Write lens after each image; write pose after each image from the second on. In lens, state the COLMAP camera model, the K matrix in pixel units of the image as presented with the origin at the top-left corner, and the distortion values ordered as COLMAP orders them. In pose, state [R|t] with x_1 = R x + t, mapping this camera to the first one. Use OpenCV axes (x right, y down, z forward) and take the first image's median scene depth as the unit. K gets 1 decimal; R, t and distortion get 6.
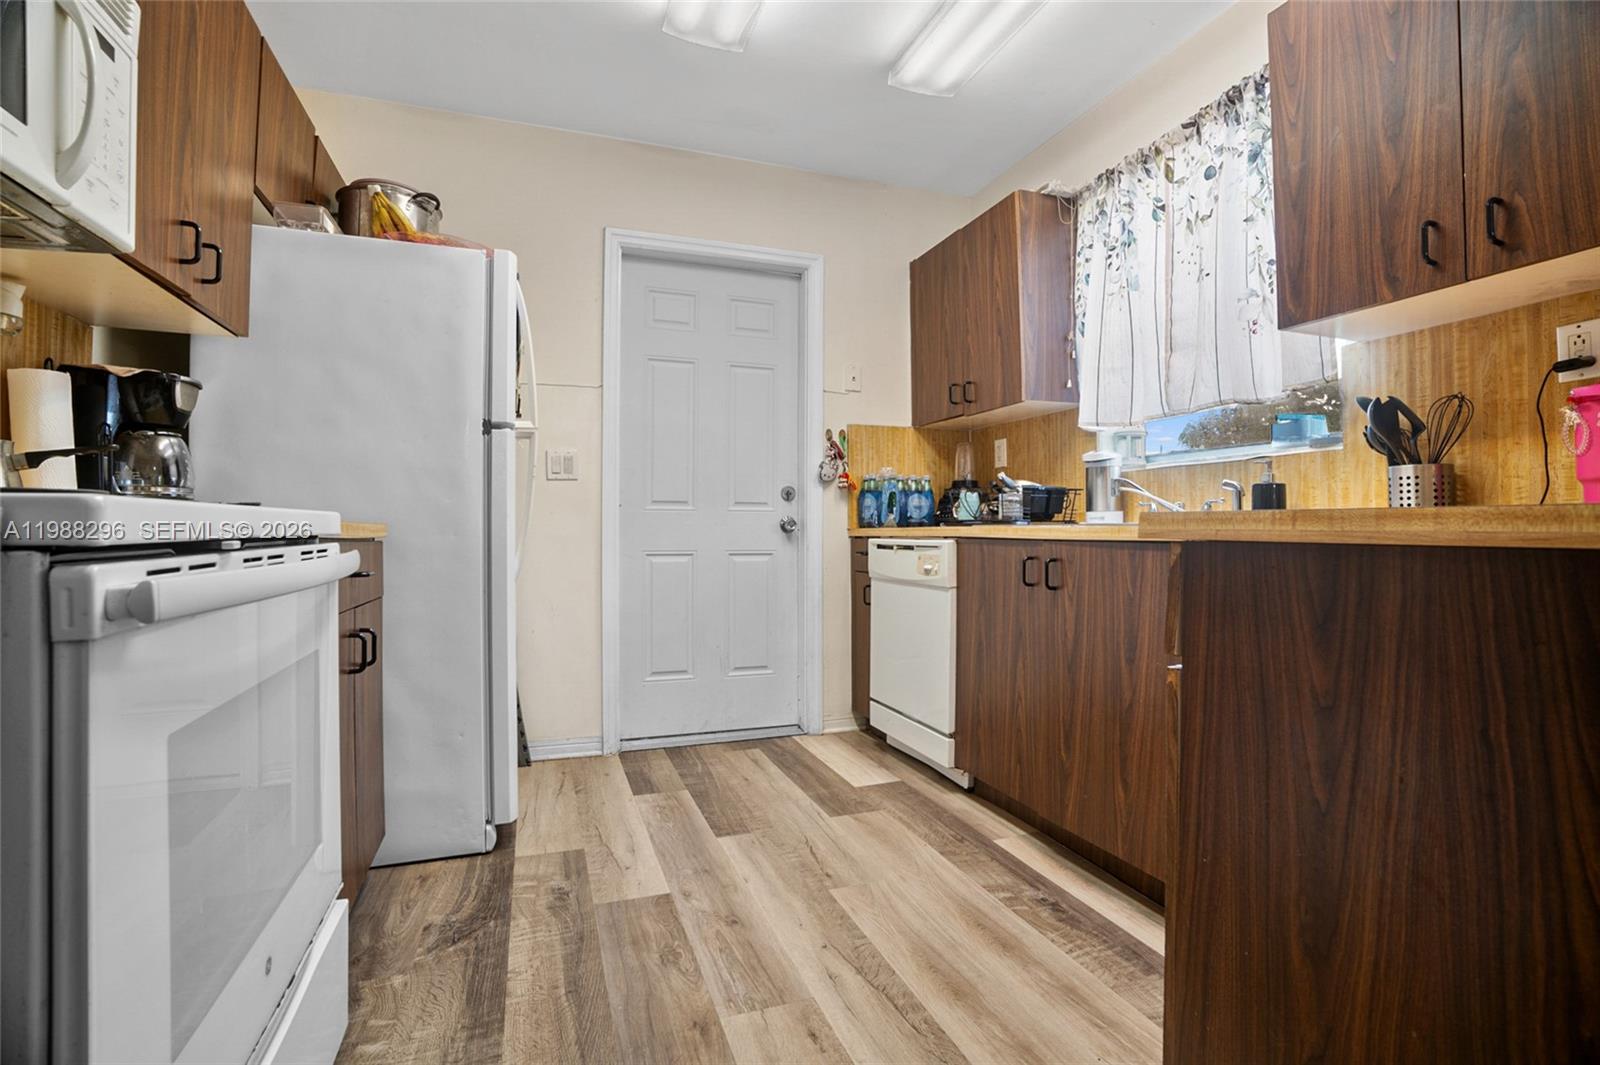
lens RADIAL K [[736.1, 0, 806.2], [0, 736.1, 526.3], [0, 0, 1]] dist [-0.068278, 0.025846]
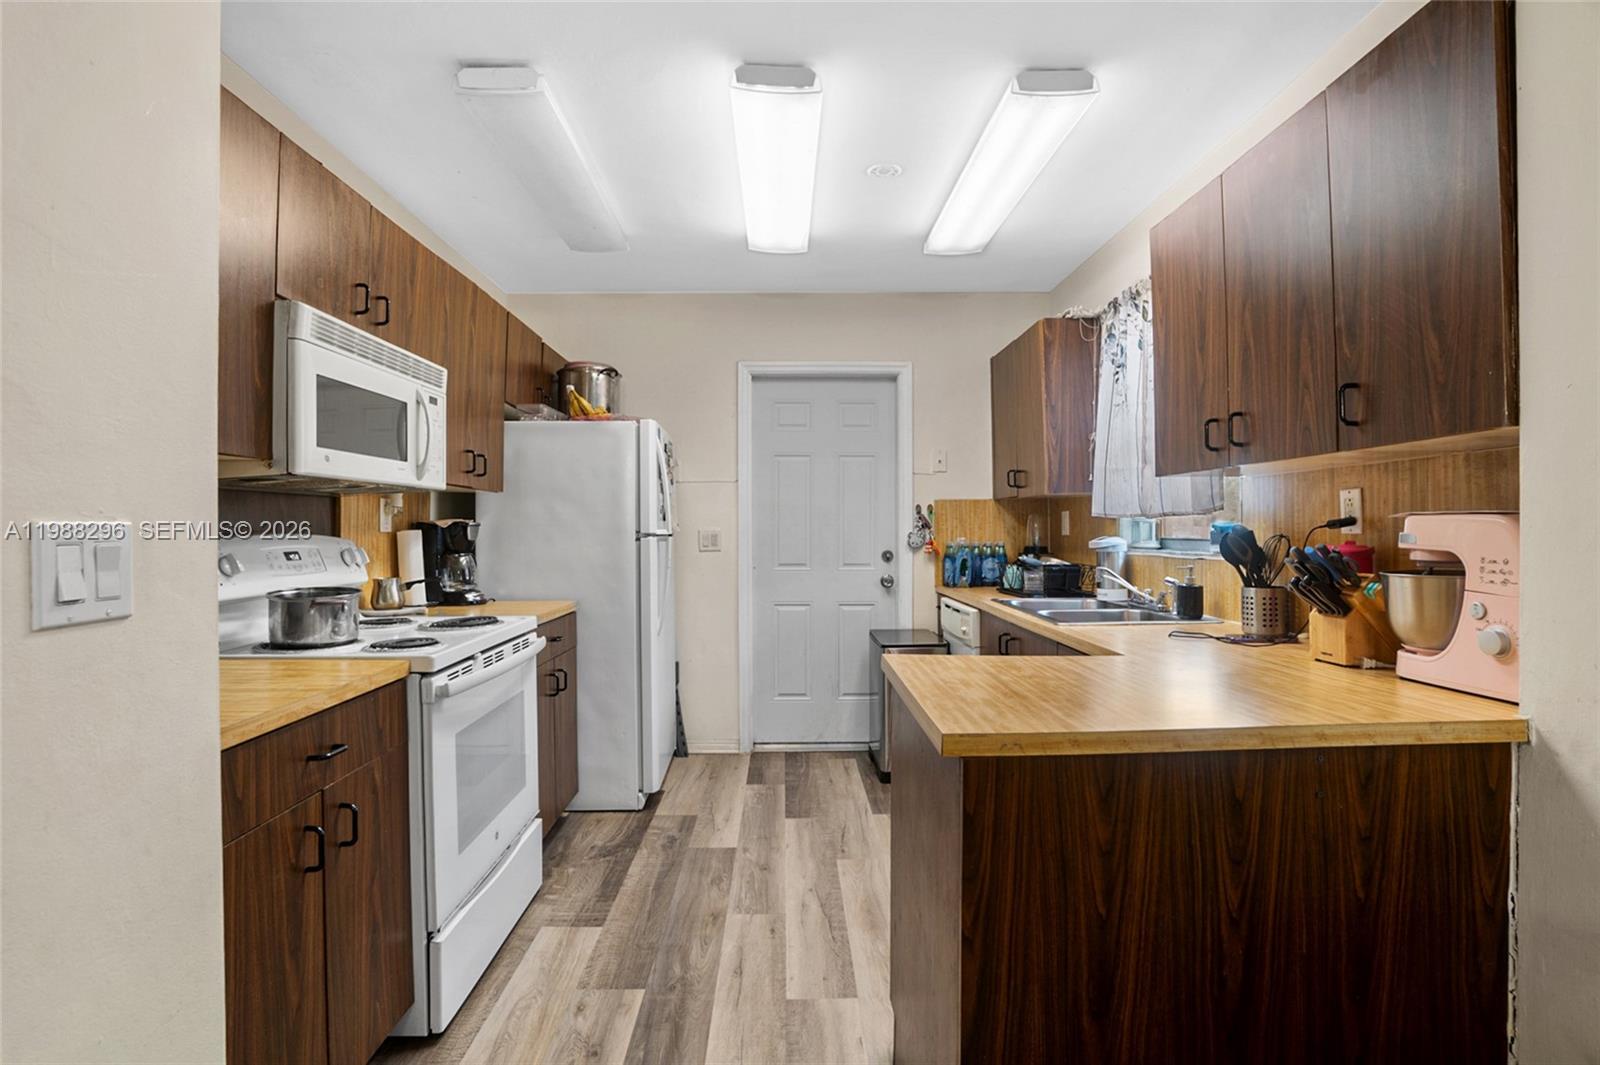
lens RADIAL K [[755.0, 0, 808.2], [0, 755.0, 528.2], [0, 0, 1]] dist [-0.077259, 0.029382]
pose [[0.948589, -0.002922, -0.316497, 0.398644], [0.004923, 0.999973, 0.005522, -0.157008], [0.316473, -0.006796, 0.948577, -0.391289]]
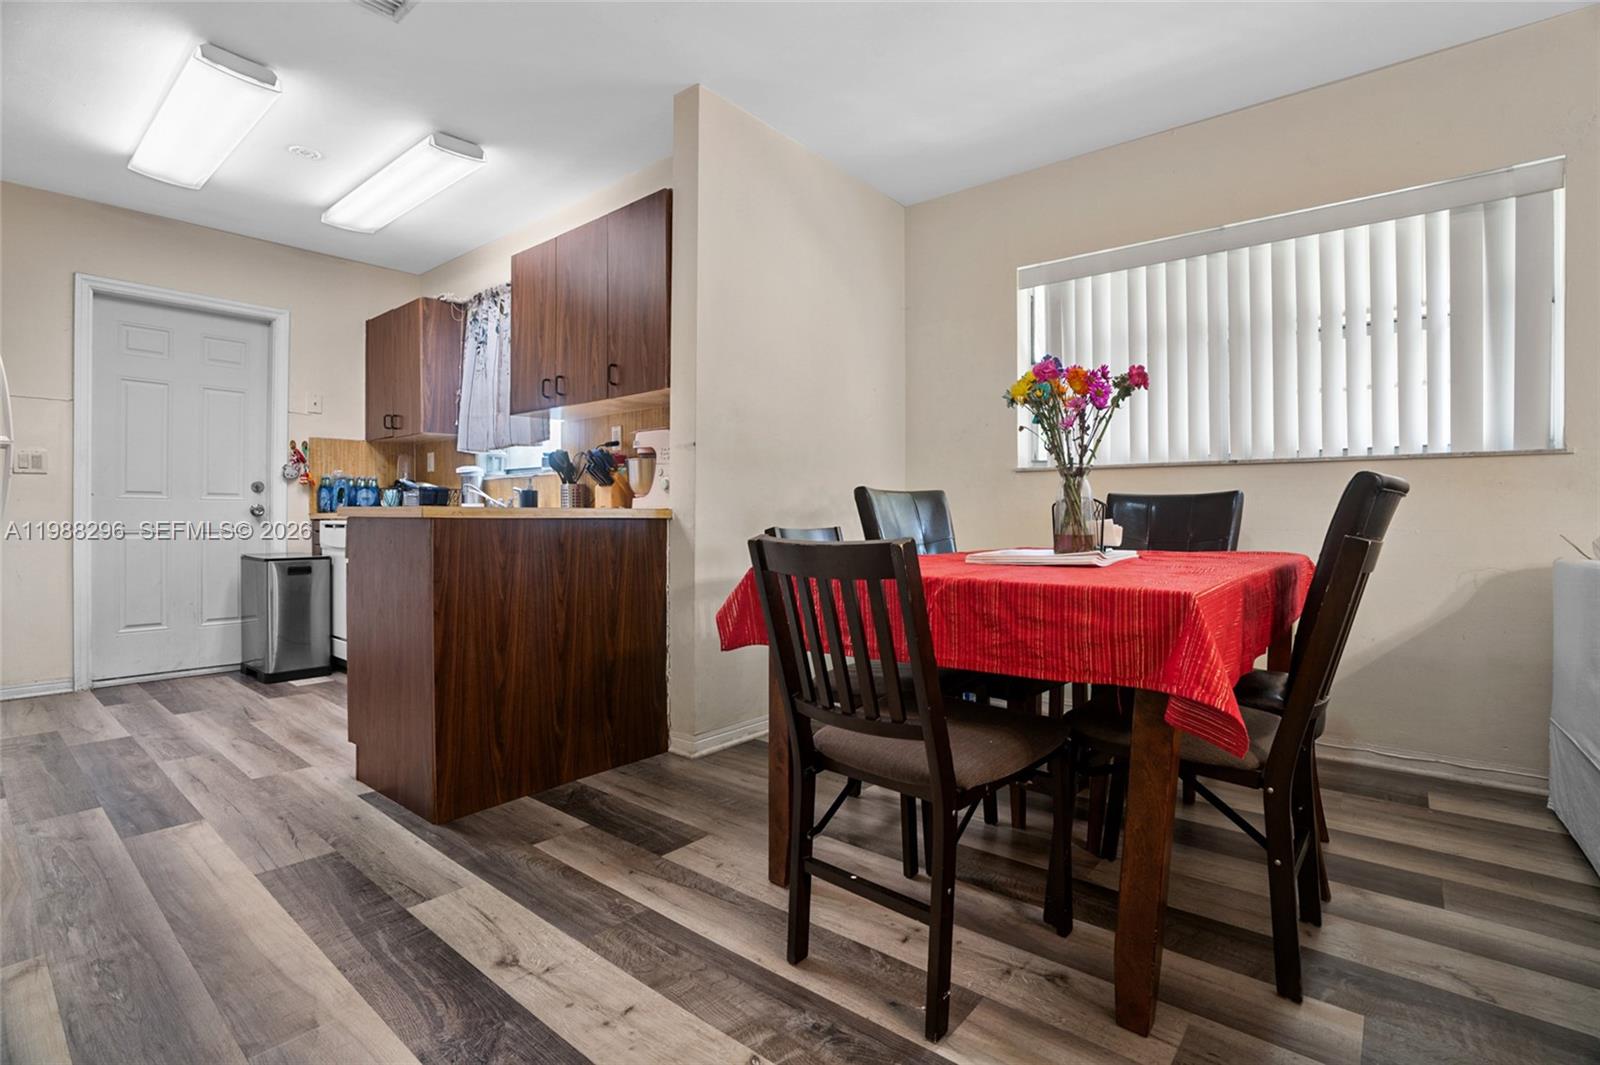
lens RADIAL K [[750.5, 0, 802.0], [0, 750.5, 518.6], [0, 0, 1]] dist [-0.065561, 0.026694]
pose [[0.865286, 0.000638, 0.501279, 0.263219], [-0.004413, 0.999970, 0.006345, -0.000356], [-0.501260, -0.007702, 0.865263, -1.004248]]
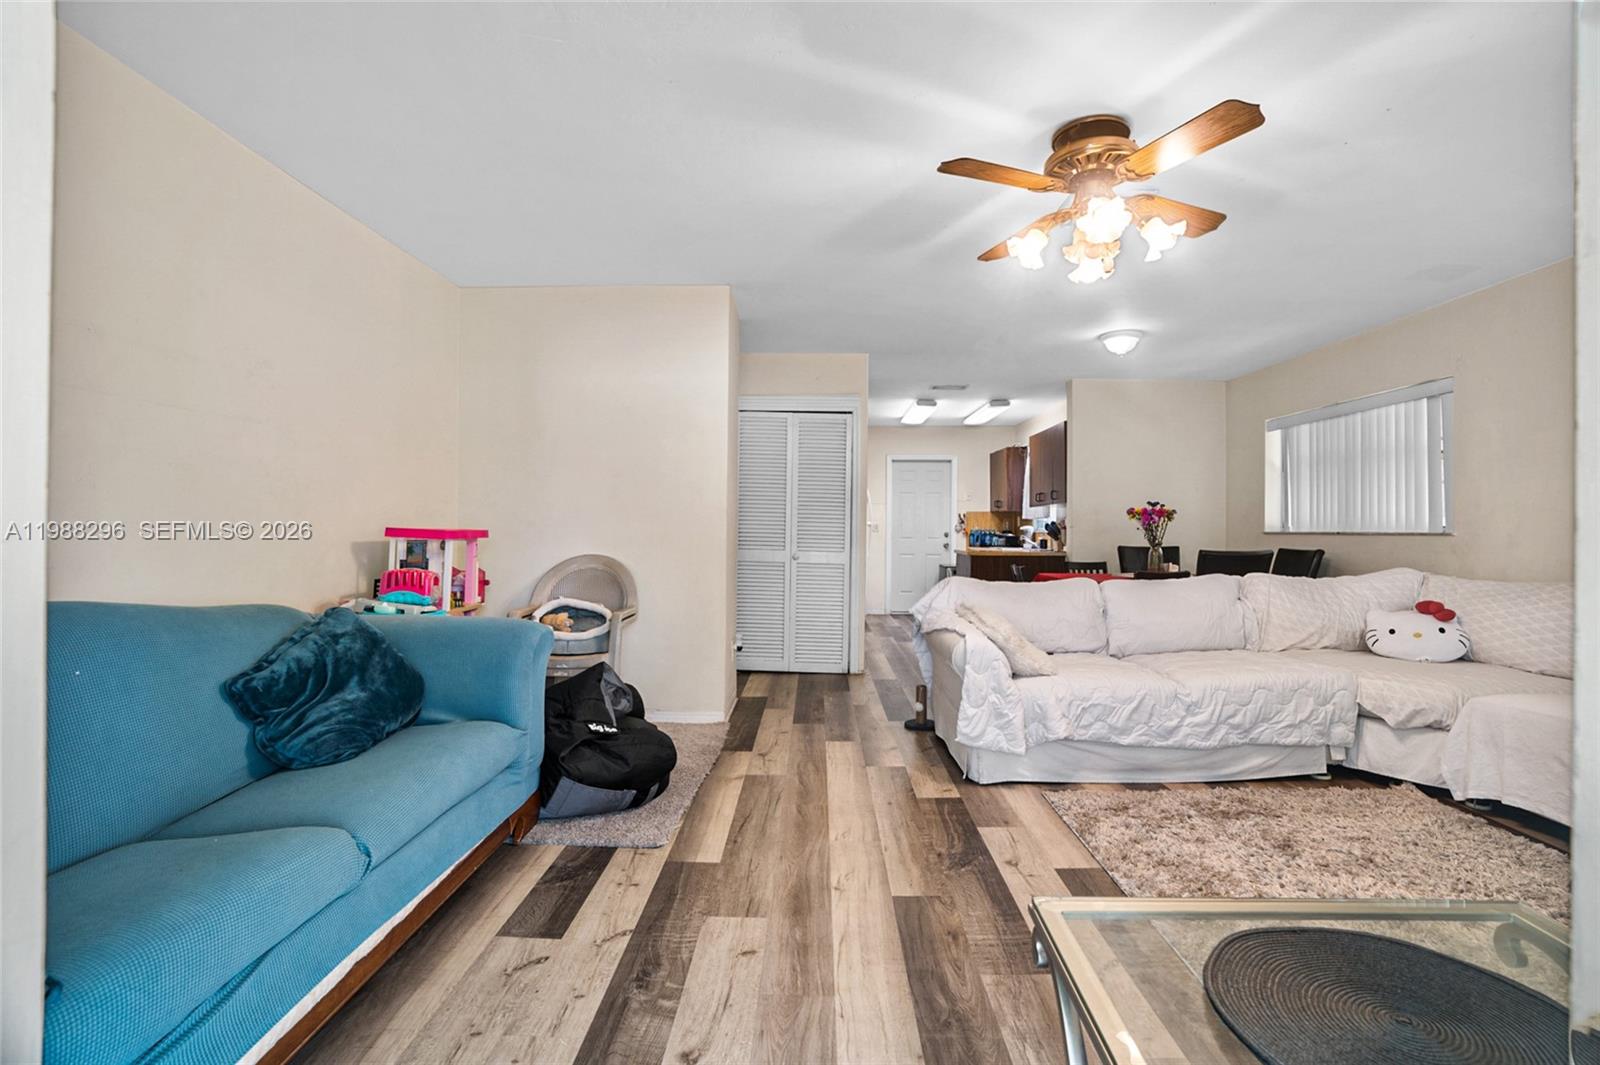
lens RADIAL K [[736.1, 0, 806.2], [0, 736.1, 526.3], [0, 0, 1]] dist [-0.068278, 0.025846]
pose [[0.933524, 0.005501, -0.358472, 0.816901], [-0.006855, 0.999973, -0.002505, -0.106532], [0.358449, 0.004796, 0.933537, -3.170551]]
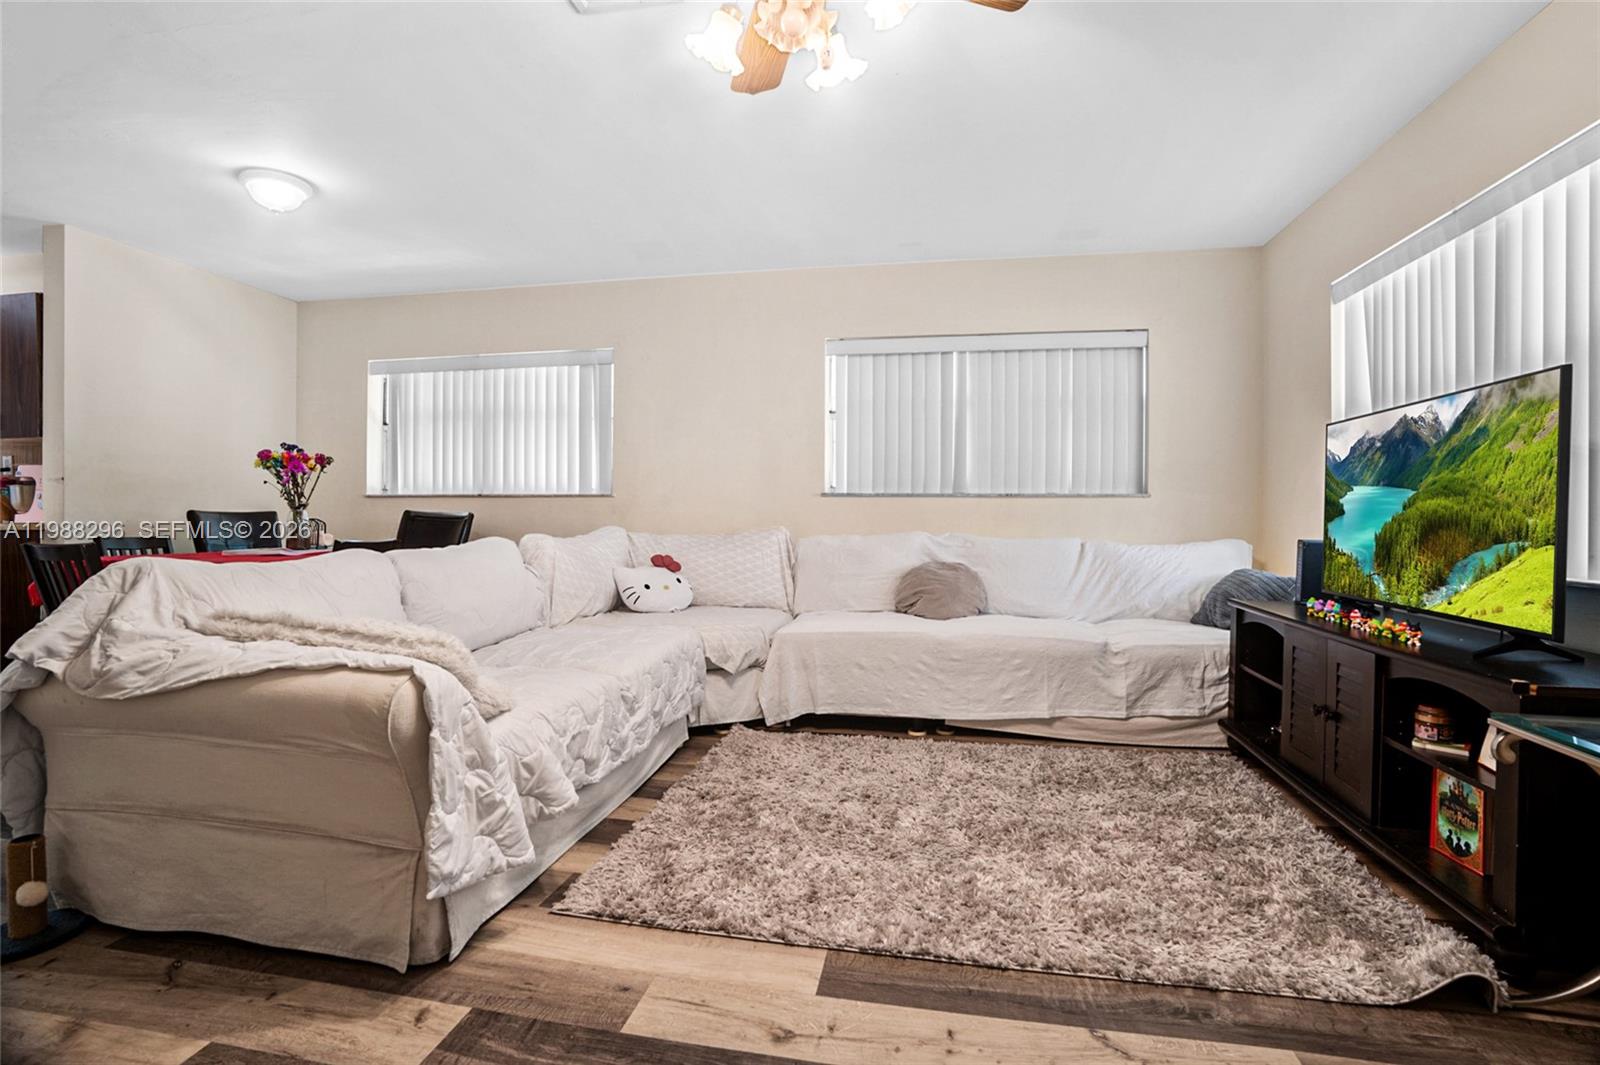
lens RADIAL K [[750.5, 0, 802.0], [0, 750.5, 518.6], [0, 0, 1]] dist [-0.065561, 0.026694]
pose [[0.510613, 0.003905, 0.859802, 0.145525], [-0.007056, 0.999975, -0.000352, -0.033943], [-0.859782, -0.005887, 0.510628, -2.306310]]
